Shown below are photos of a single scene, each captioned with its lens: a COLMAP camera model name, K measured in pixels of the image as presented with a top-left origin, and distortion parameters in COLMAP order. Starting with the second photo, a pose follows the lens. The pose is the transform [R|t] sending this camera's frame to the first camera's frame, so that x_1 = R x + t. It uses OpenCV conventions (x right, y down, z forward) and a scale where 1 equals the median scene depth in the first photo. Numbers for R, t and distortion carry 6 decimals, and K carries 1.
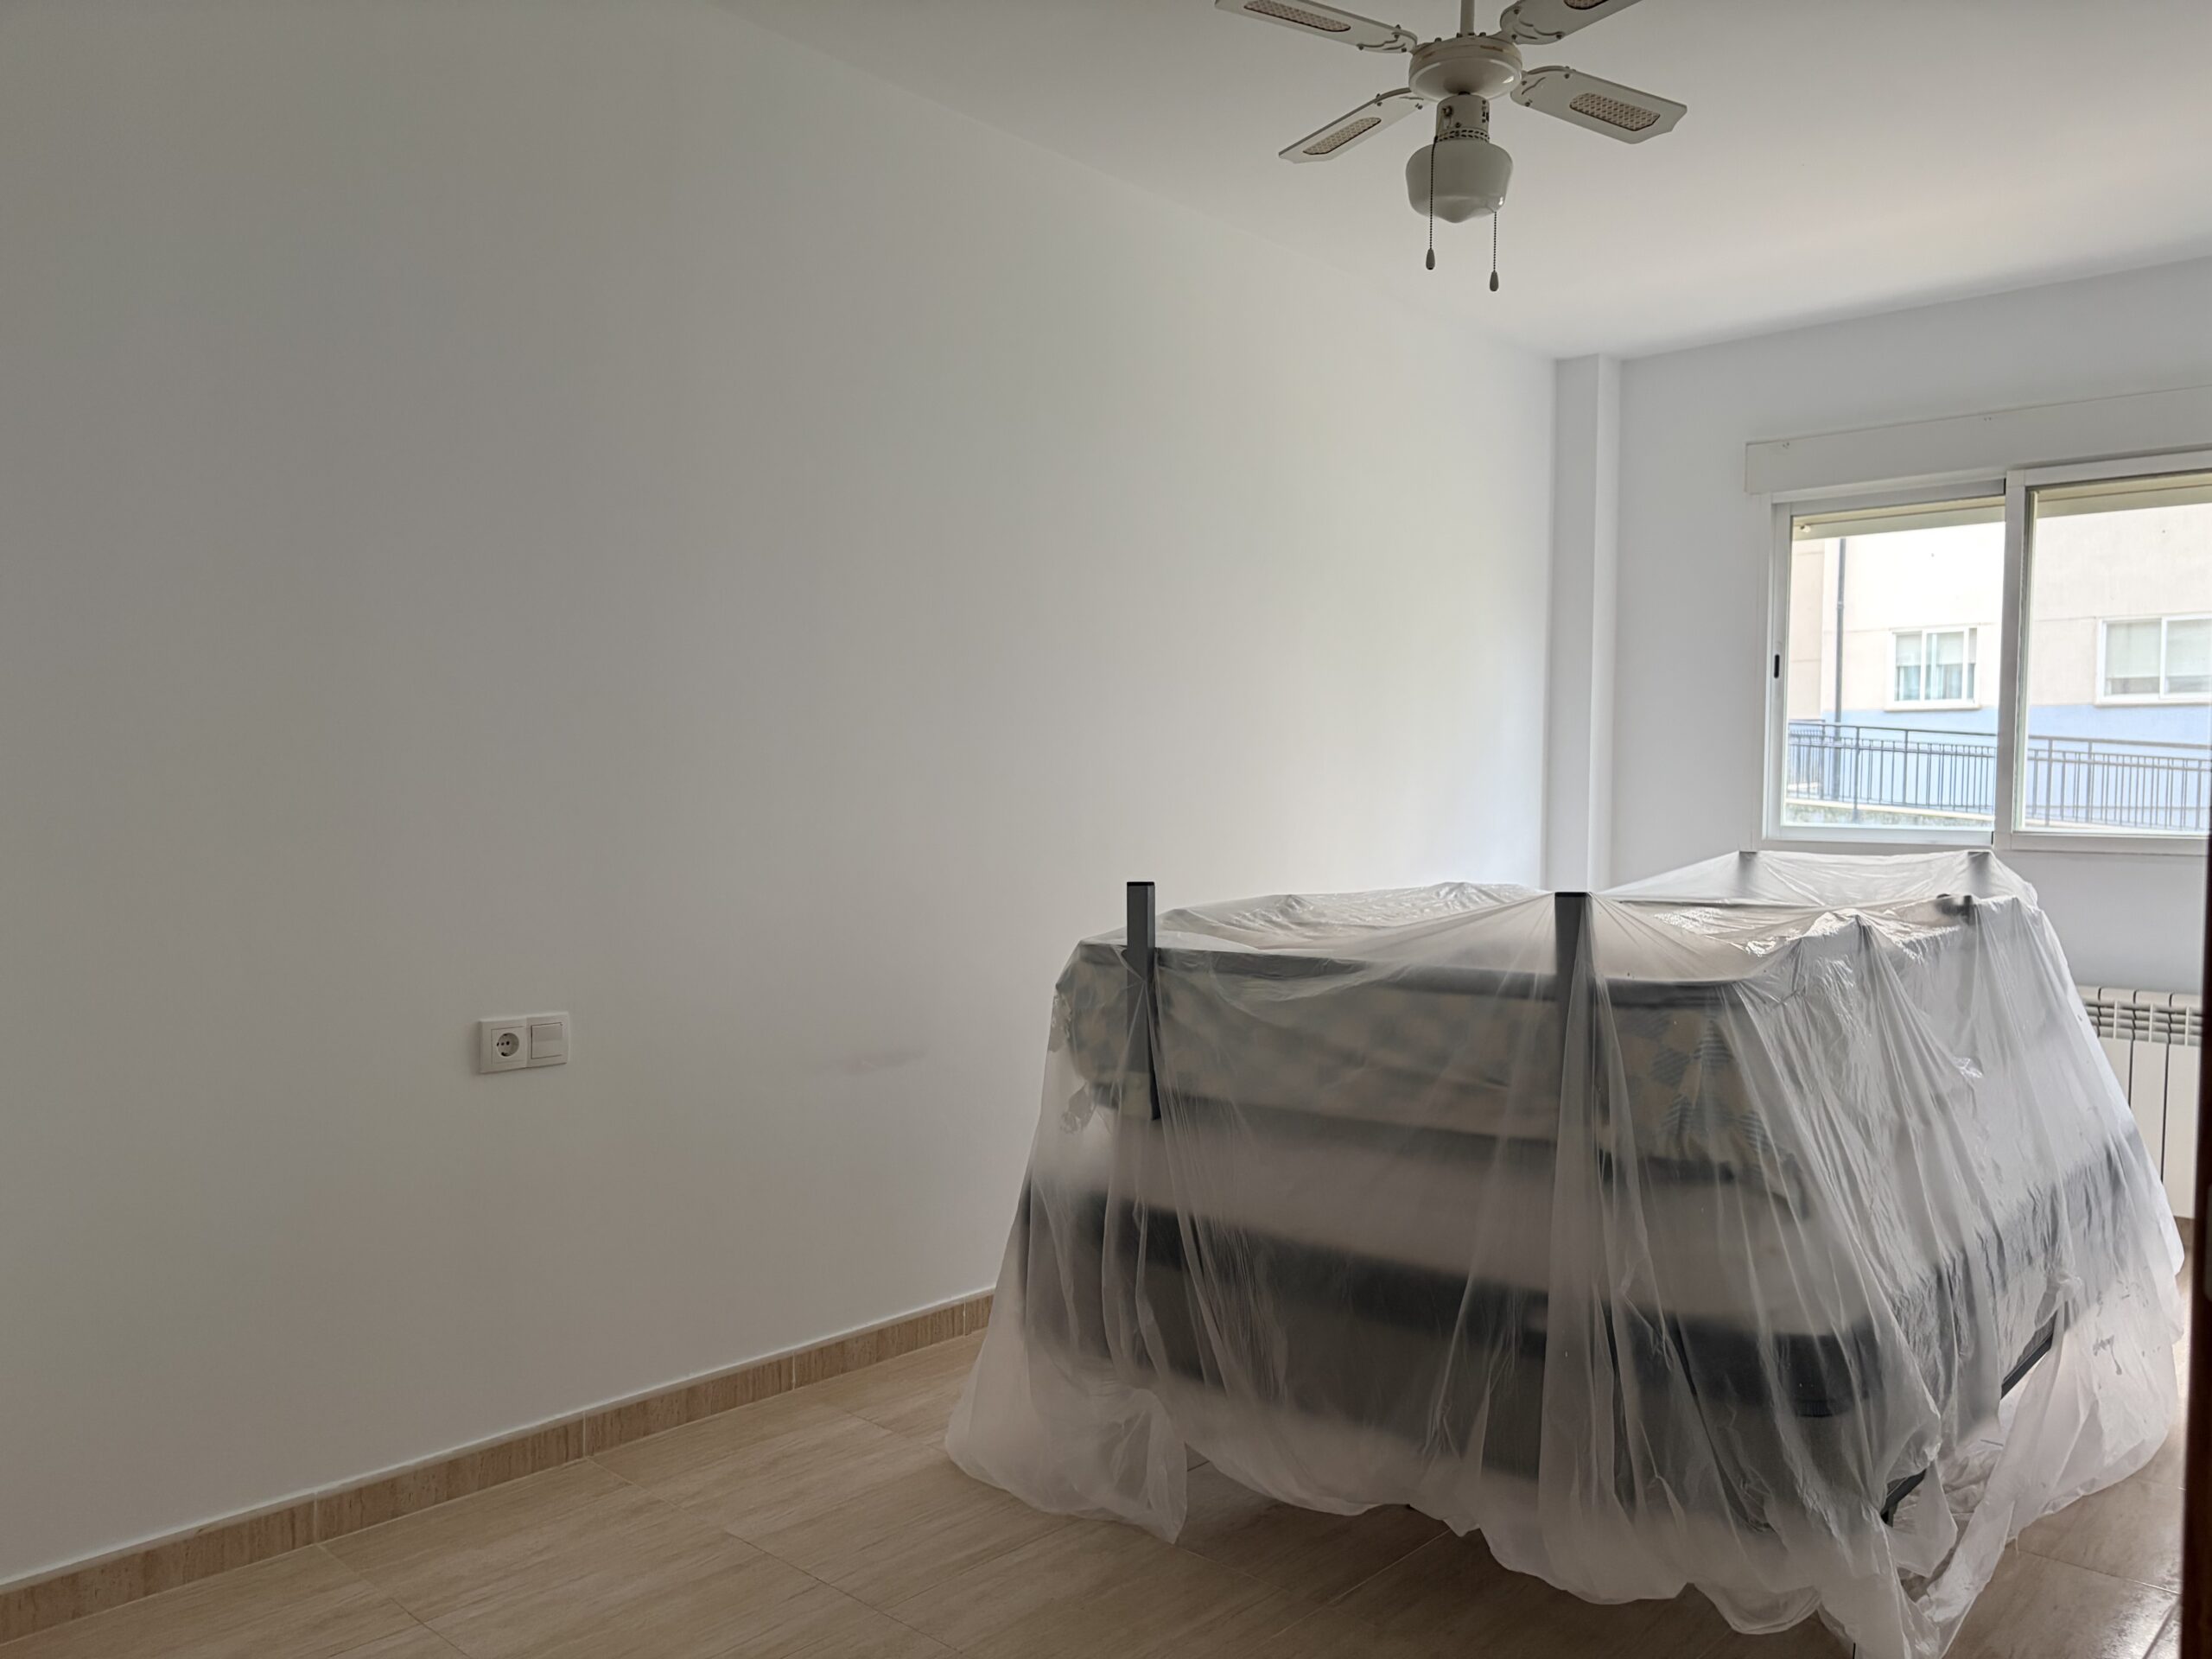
lens RADIAL K [[1667.6, 0, 1108.1], [0, 1667.6, 835.4], [0, 0, 1]] dist [0.063744, -0.079051]
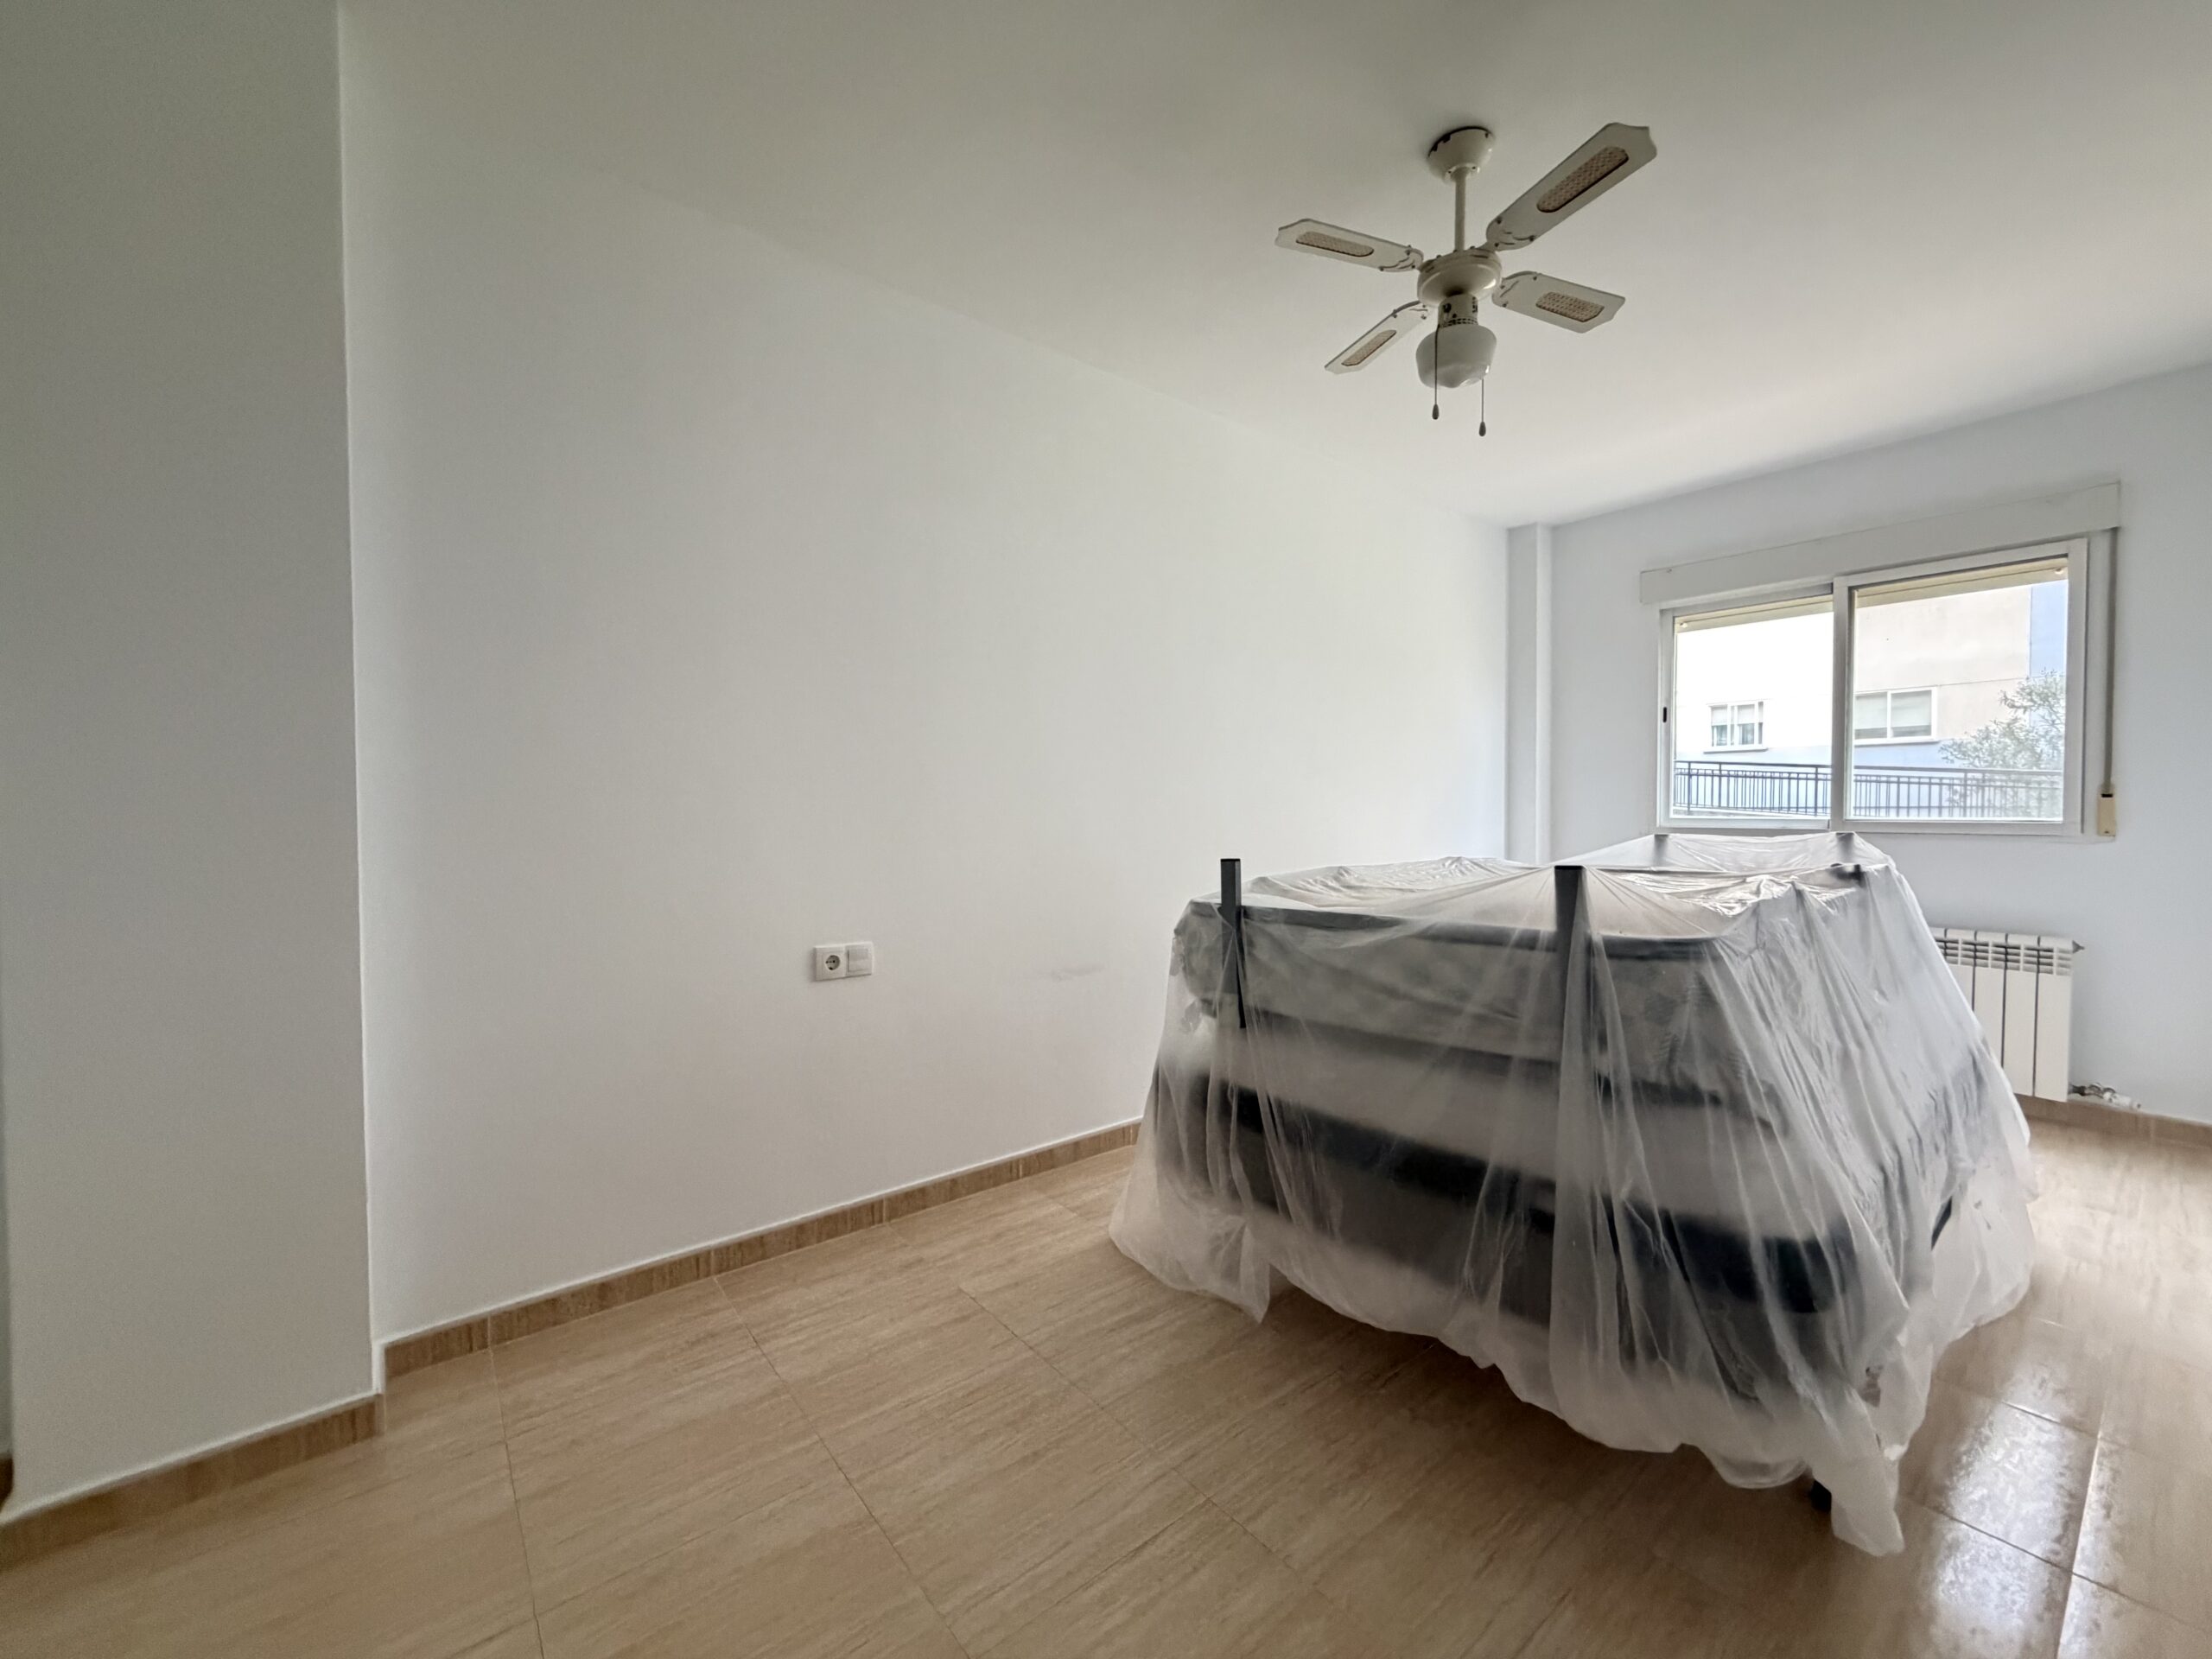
lens RADIAL K [[879.3, 0, 1096.3], [0, 879.3, 823.1], [0, 0, 1]] dist [-0.004311, -0.000140]
pose [[0.986457, -0.011635, -0.163608, 0.029008], [0.009871, 0.999884, -0.011589, 0.005026], [0.163724, 0.009818, 0.986457, 0.242439]]
